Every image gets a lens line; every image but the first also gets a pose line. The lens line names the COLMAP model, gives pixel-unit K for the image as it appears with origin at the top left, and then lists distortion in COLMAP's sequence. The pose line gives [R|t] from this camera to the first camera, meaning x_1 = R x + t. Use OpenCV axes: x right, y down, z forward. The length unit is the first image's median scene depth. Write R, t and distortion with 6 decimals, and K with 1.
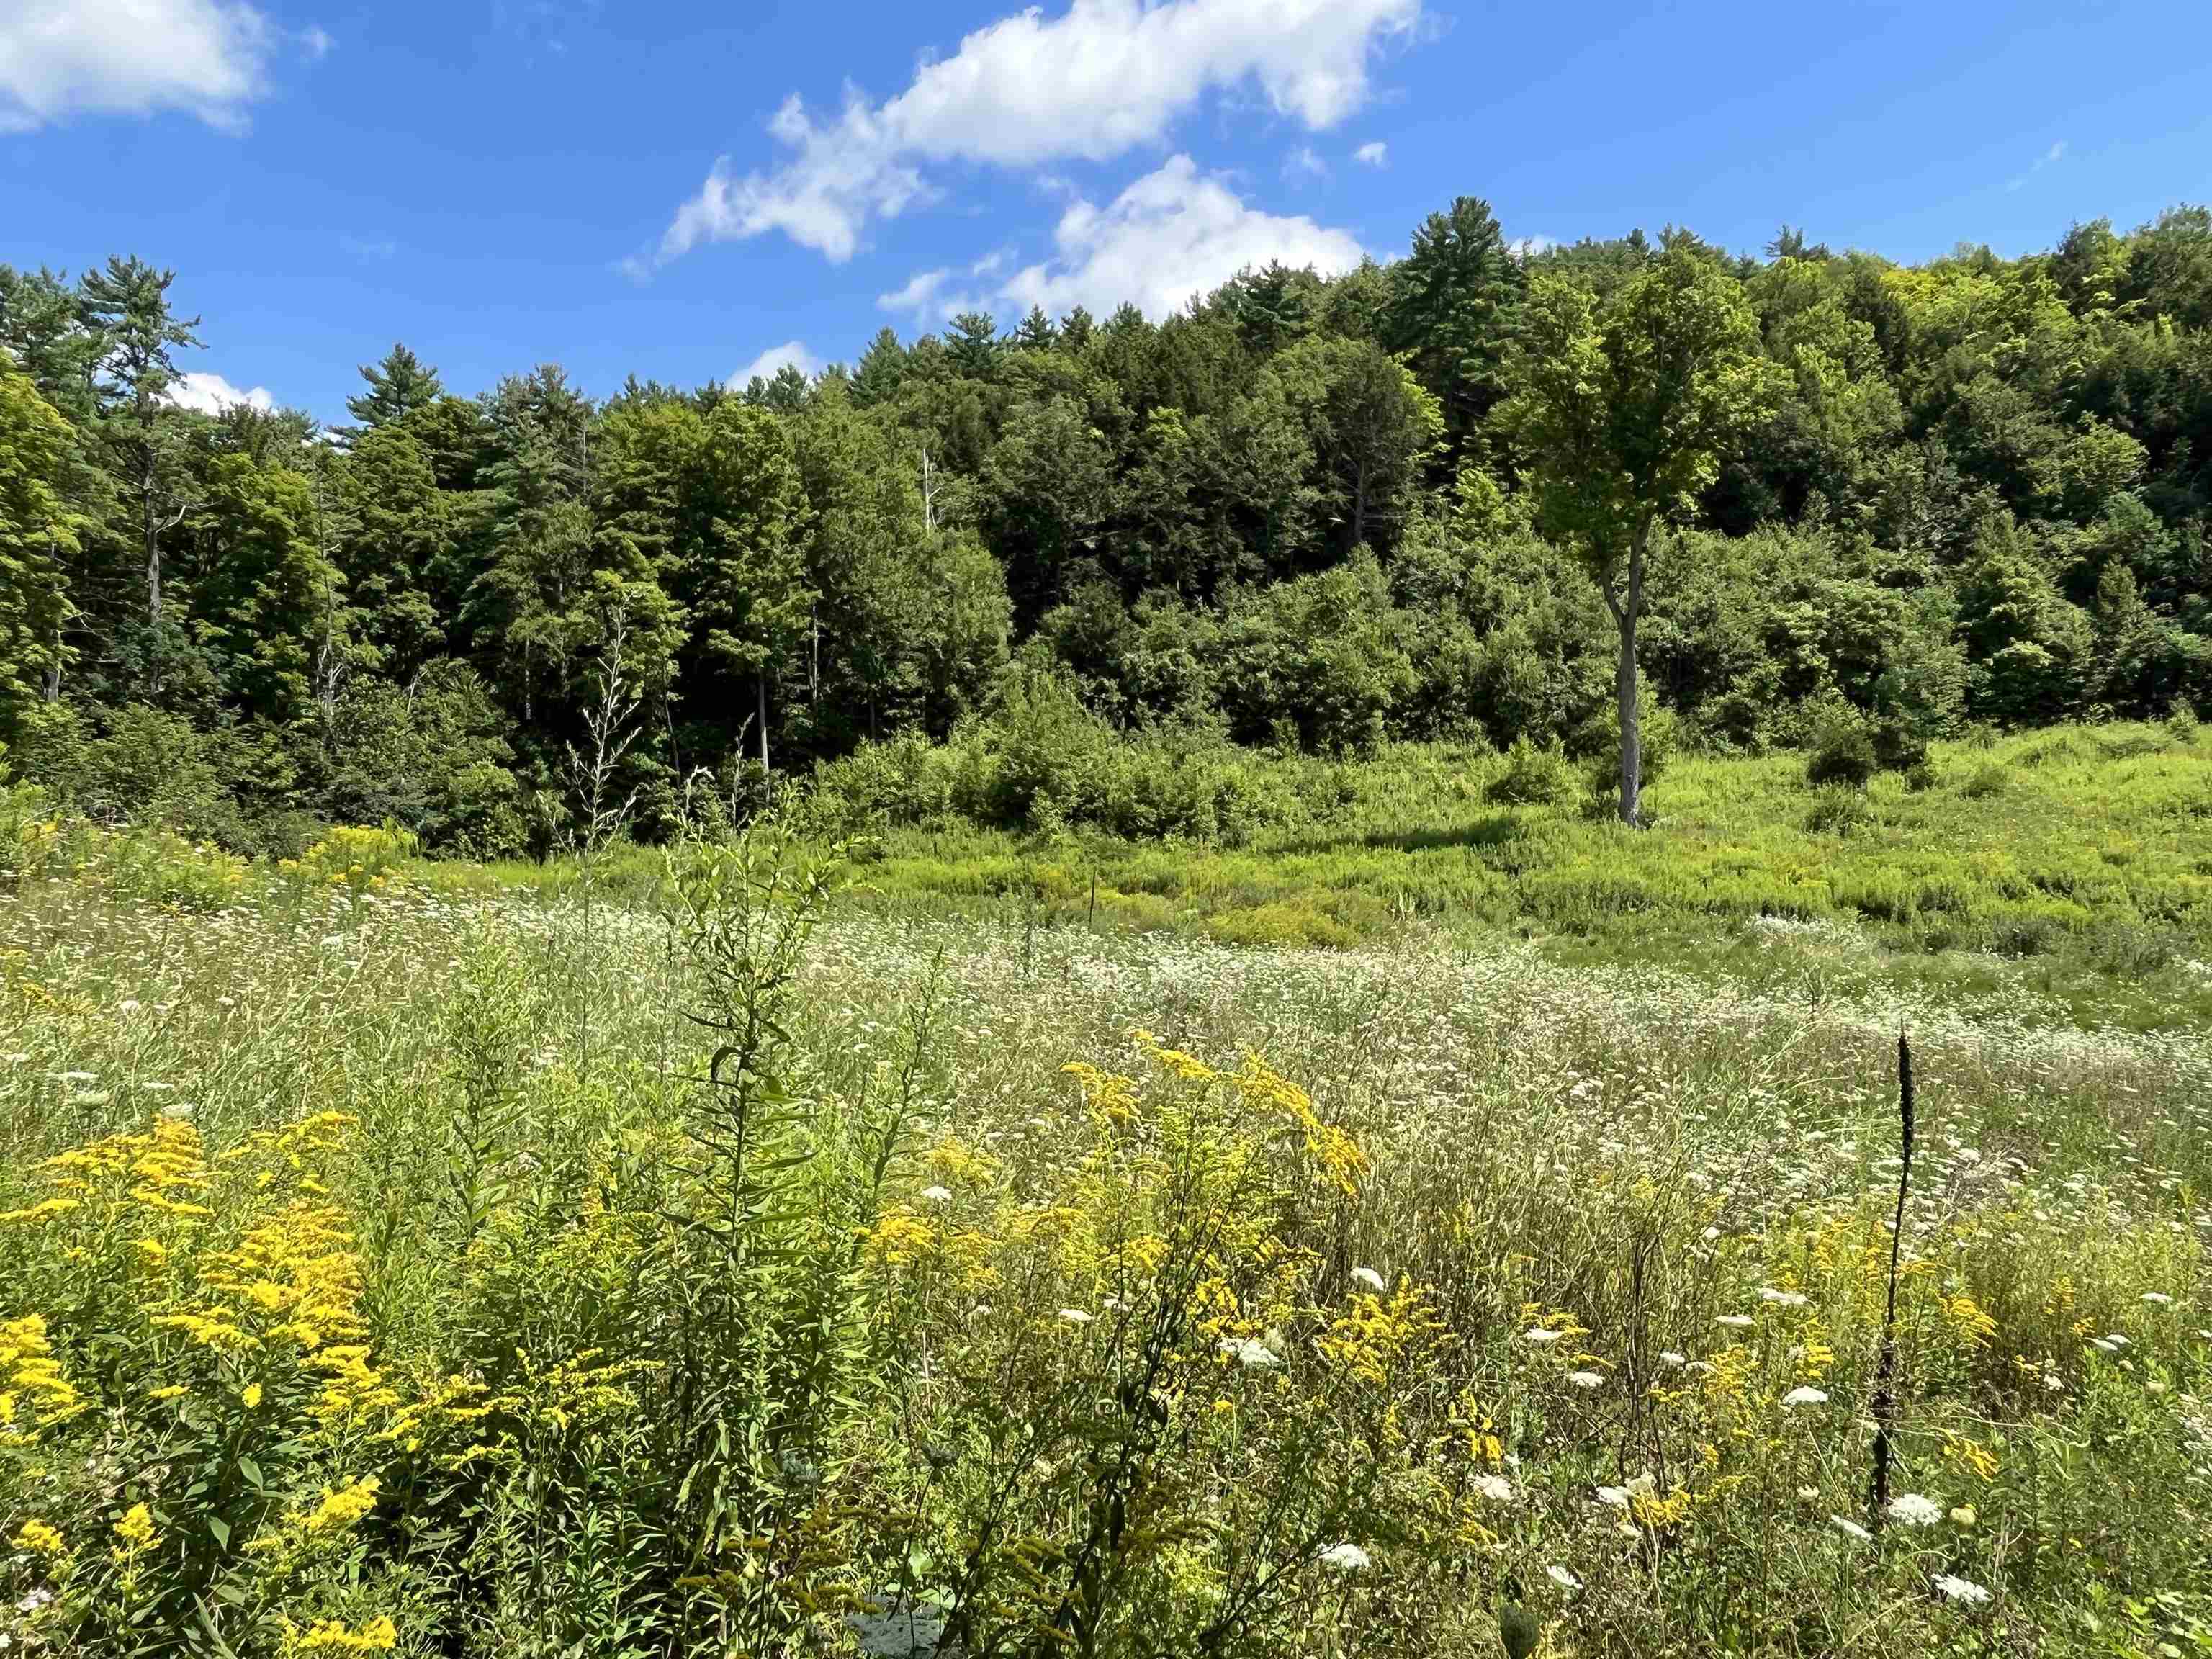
lens RADIAL K [[1536.3, 0, 1106.0], [0, 1536.3, 829.5], [0, 0, 1]] dist [-0.027507, 0.002771]
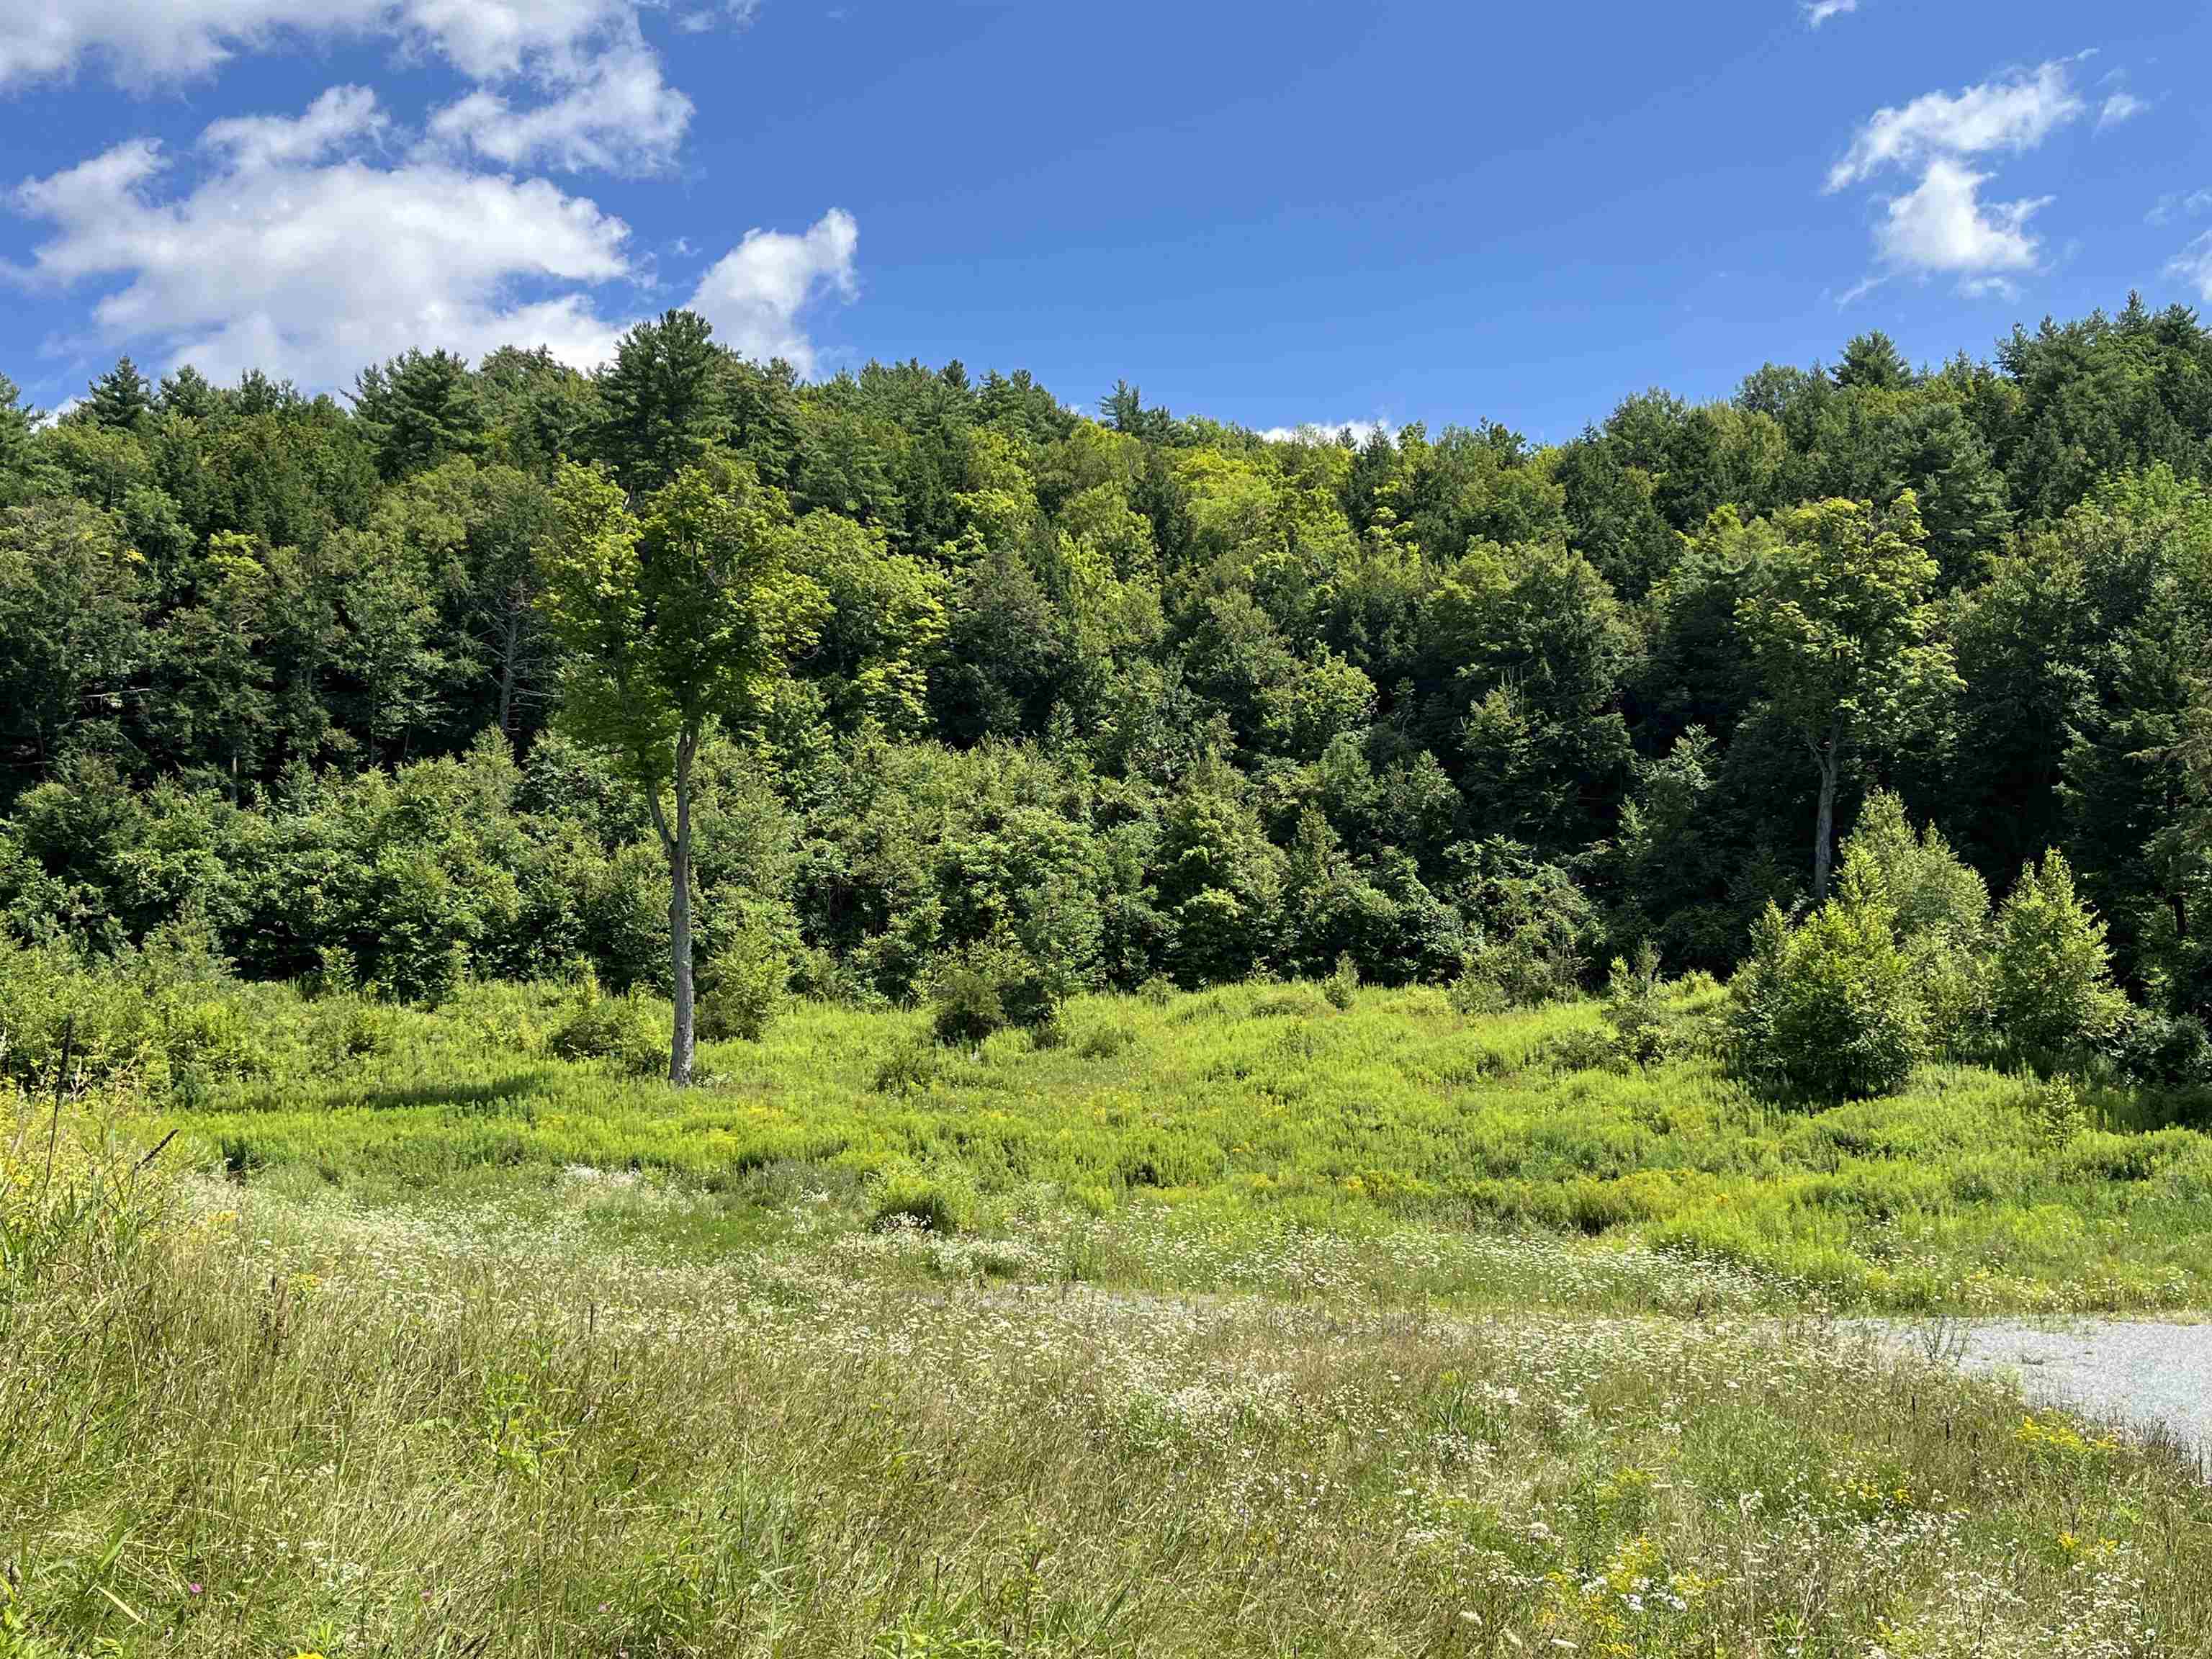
lens RADIAL K [[2111.3, 0, 1106.0], [0, 2111.3, 829.5], [0, 0, 1]] dist [0.057174, -0.180154]
pose [[0.929669, 0.055881, 0.364134, 0.081131], [-0.008028, 0.991267, -0.131626, 0.007068], [-0.368309, 0.119445, 0.921998, -0.137355]]
